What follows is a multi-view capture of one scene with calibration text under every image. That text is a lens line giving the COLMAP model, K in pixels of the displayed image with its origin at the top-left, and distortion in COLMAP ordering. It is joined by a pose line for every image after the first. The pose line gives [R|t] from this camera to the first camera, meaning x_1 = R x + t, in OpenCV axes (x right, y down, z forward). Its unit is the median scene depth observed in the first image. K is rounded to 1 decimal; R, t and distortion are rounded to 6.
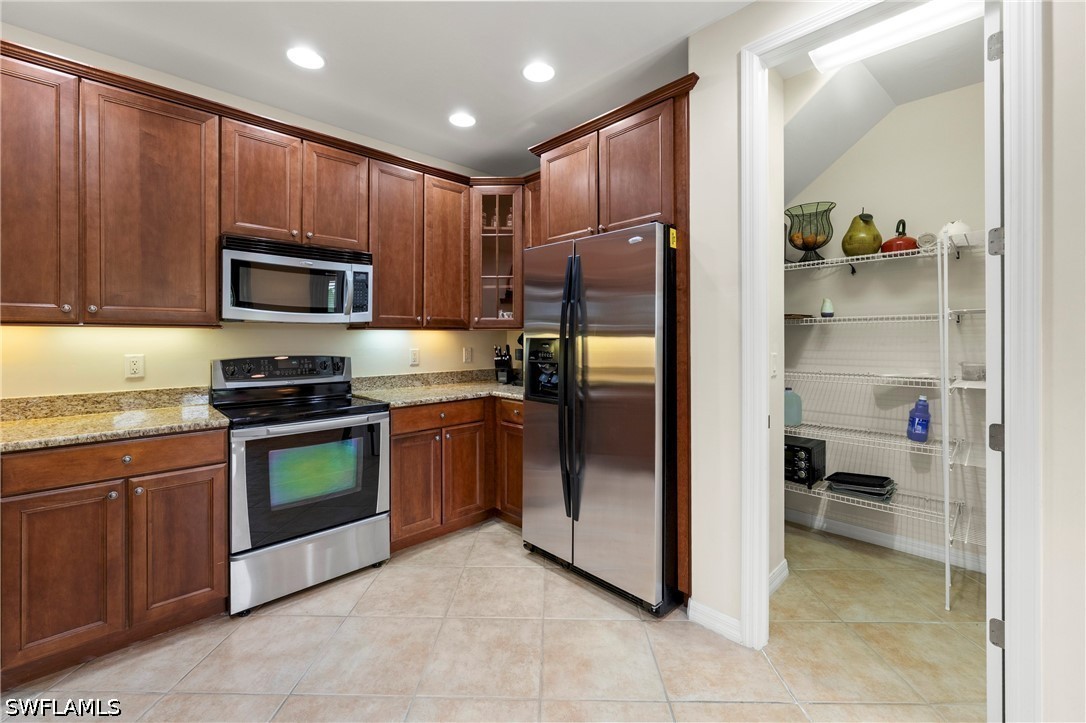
lens RADIAL K [[445.4, 0, 540.6], [0, 445.4, 332.3], [0, 0, 1]] dist [-0.009742, 0.000343]
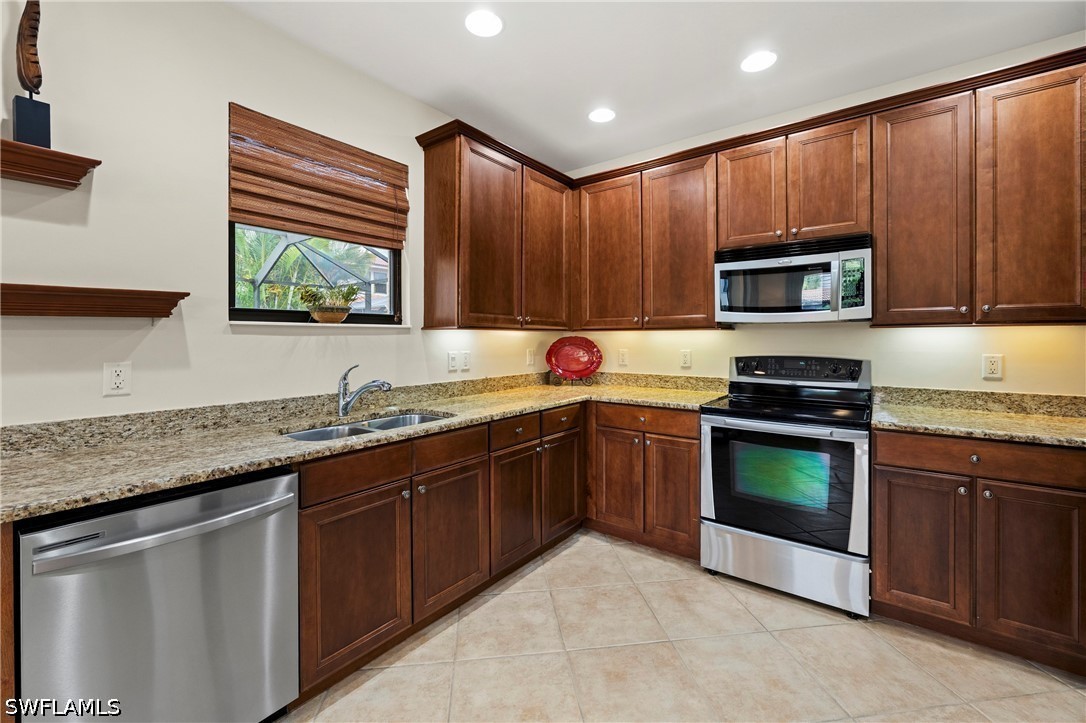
lens RADIAL K [[443.2, 0, 544.8], [0, 443.2, 337.7], [0, 0, 1]] dist [-0.009719, 0.000319]
pose [[0.146505, -0.001039, -0.989209, 0.365429], [0.012342, 0.999924, 0.000778, 0.004582], [0.989133, -0.012323, 0.146506, 0.337869]]
